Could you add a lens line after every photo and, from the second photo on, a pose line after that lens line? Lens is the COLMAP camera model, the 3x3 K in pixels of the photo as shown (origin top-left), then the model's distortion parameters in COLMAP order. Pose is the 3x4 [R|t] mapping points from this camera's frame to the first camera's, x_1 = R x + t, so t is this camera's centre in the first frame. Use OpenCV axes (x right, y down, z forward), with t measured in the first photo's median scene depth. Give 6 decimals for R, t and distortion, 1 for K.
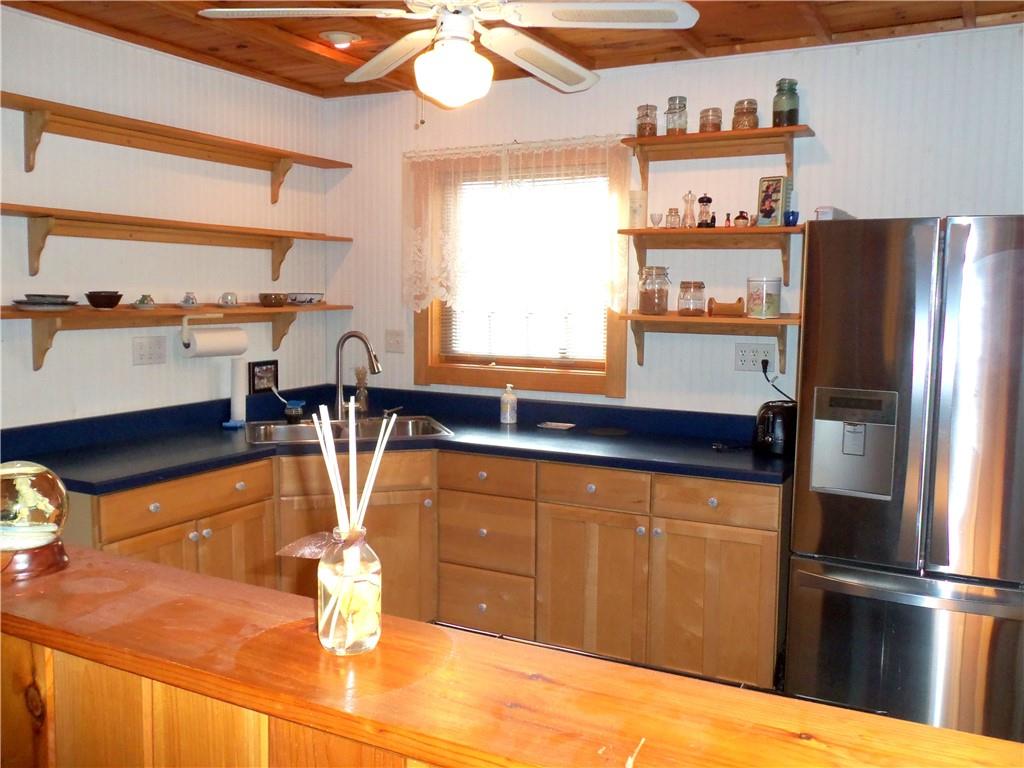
lens RADIAL K [[873.5, 0, 530.4], [0, 873.5, 380.6], [0, 0, 1]] dist [-0.005875, -0.007639]
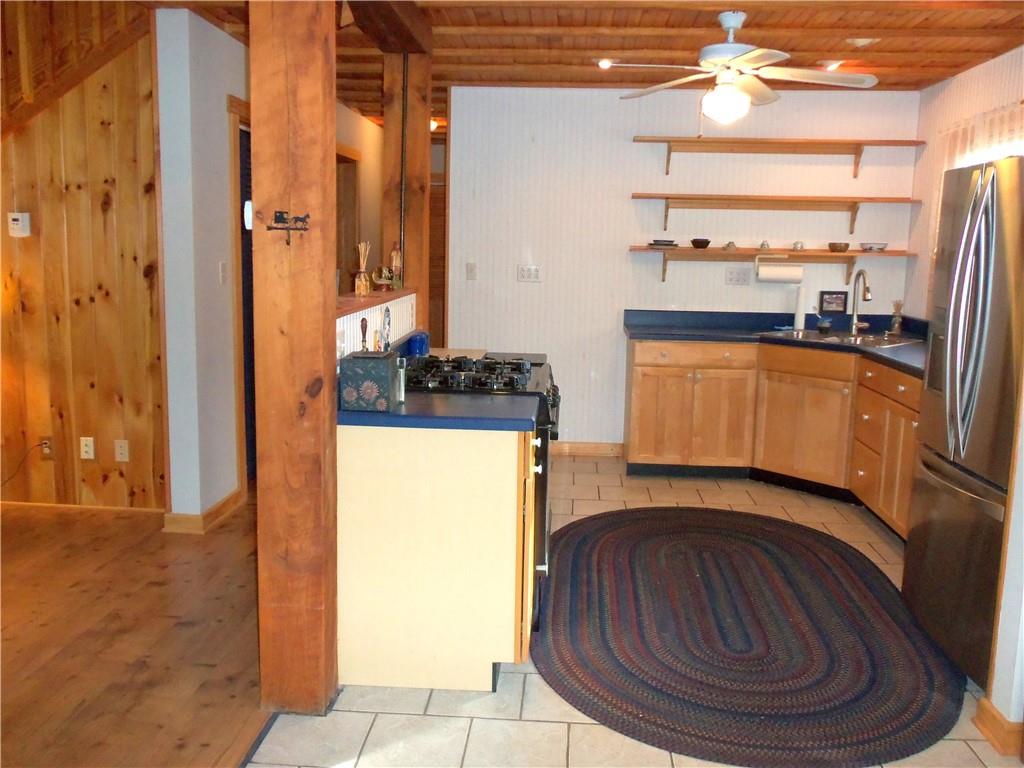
lens RADIAL K [[873.5, 0, 530.4], [0, 873.5, 380.6], [0, 0, 1]] dist [-0.005875, -0.007639]
pose [[0.400312, 0.136022, -0.906227, 0.925711], [-0.107438, 0.989069, 0.100997, 0.035943], [0.910059, 0.056933, 0.410550, -0.022502]]
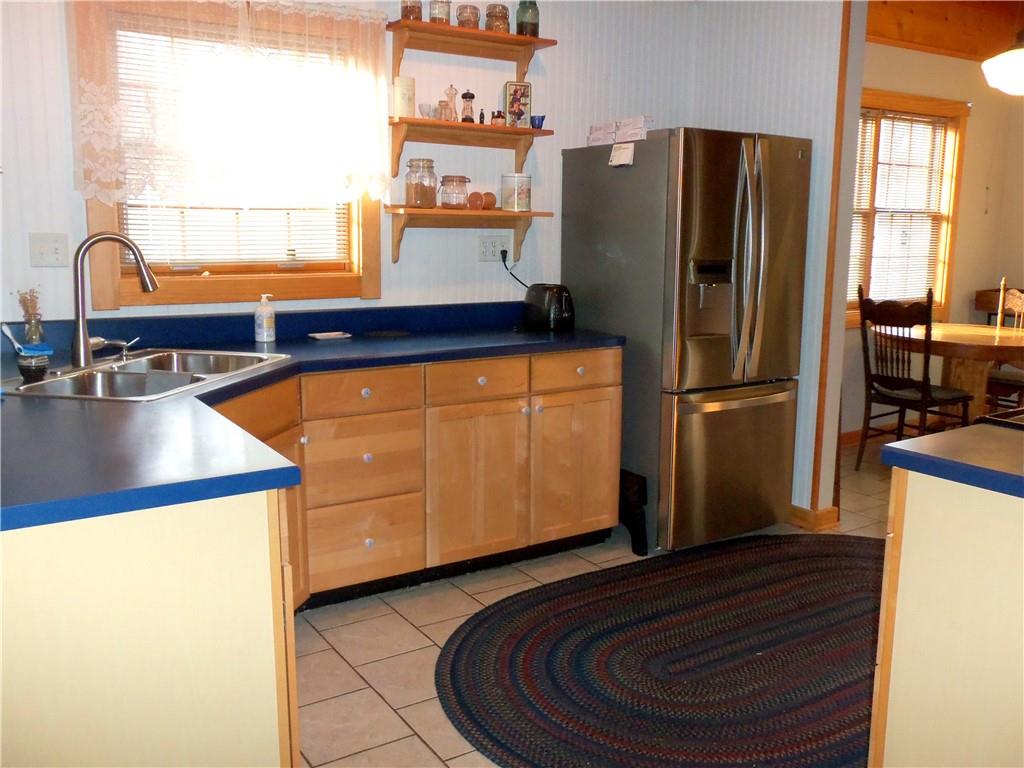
lens RADIAL K [[873.5, 0, 530.4], [0, 873.5, 380.6], [0, 0, 1]] dist [-0.005875, -0.007639]
pose [[0.507367, -0.158080, 0.847107, -0.680107], [0.082954, 0.987424, 0.134581, -0.006624], [-0.857728, 0.001989, 0.514099, 0.398345]]
